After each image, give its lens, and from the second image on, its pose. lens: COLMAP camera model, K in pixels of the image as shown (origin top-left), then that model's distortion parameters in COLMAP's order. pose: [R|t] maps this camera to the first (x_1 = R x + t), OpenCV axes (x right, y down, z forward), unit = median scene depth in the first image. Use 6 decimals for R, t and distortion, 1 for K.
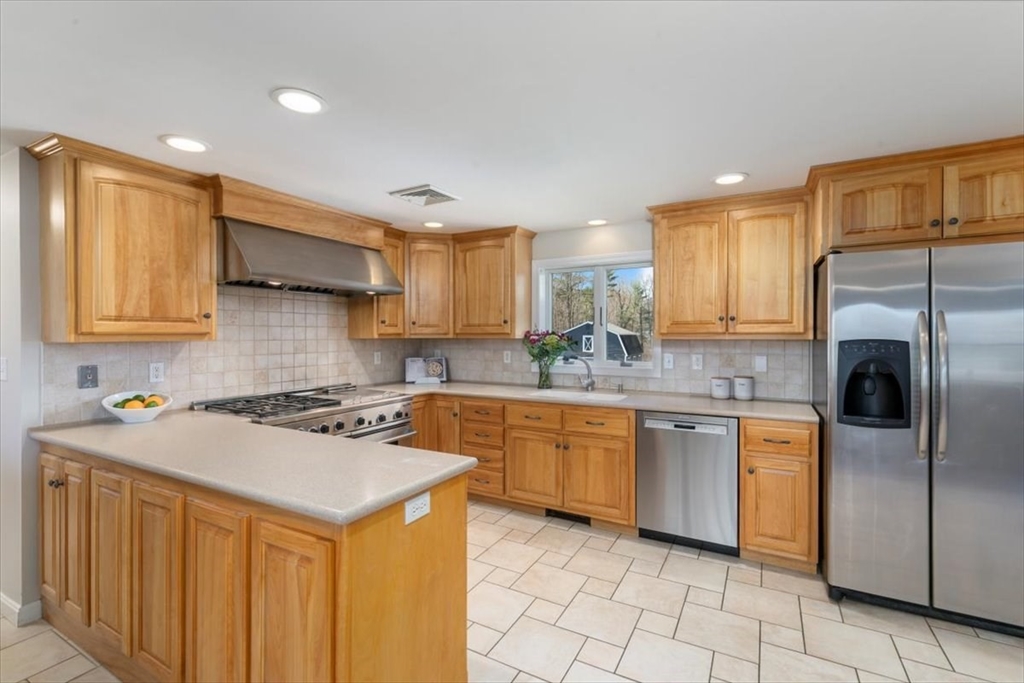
lens RADIAL K [[460.0, 0, 508.2], [0, 460.0, 337.6], [0, 0, 1]] dist [0.005425, -0.000874]
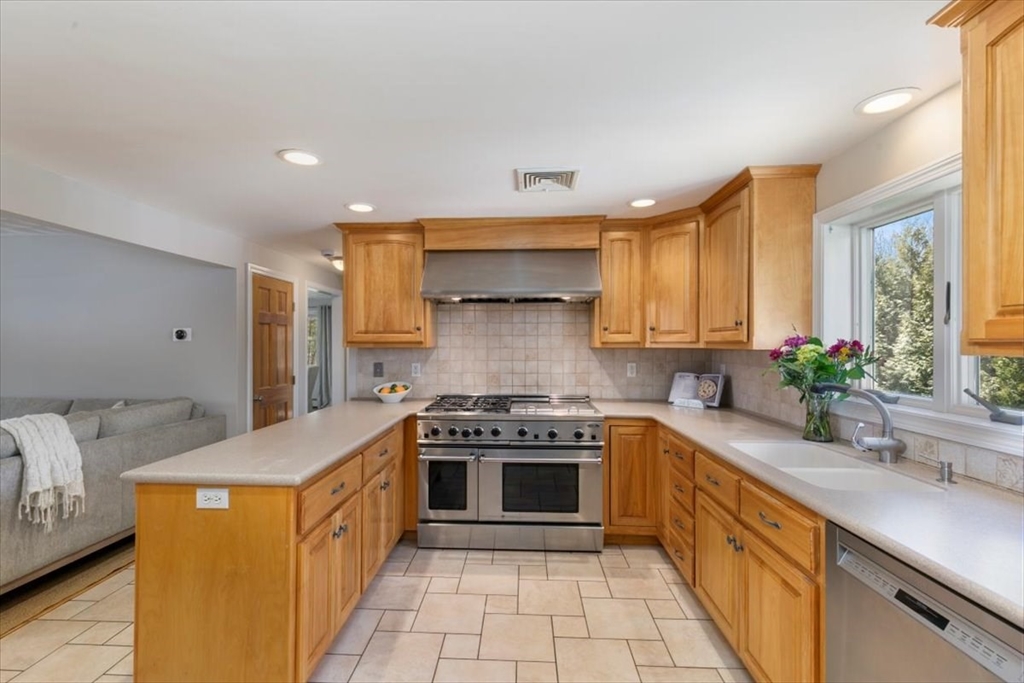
lens RADIAL K [[460.0, 0, 507.5], [0, 460.0, 345.5], [0, 0, 1]] dist [0.005425, -0.000874]
pose [[0.448135, 0.006013, -0.893945, 0.511723], [-0.007439, 0.999968, 0.002997, -0.004317], [0.893935, 0.005307, 0.448166, 0.519480]]
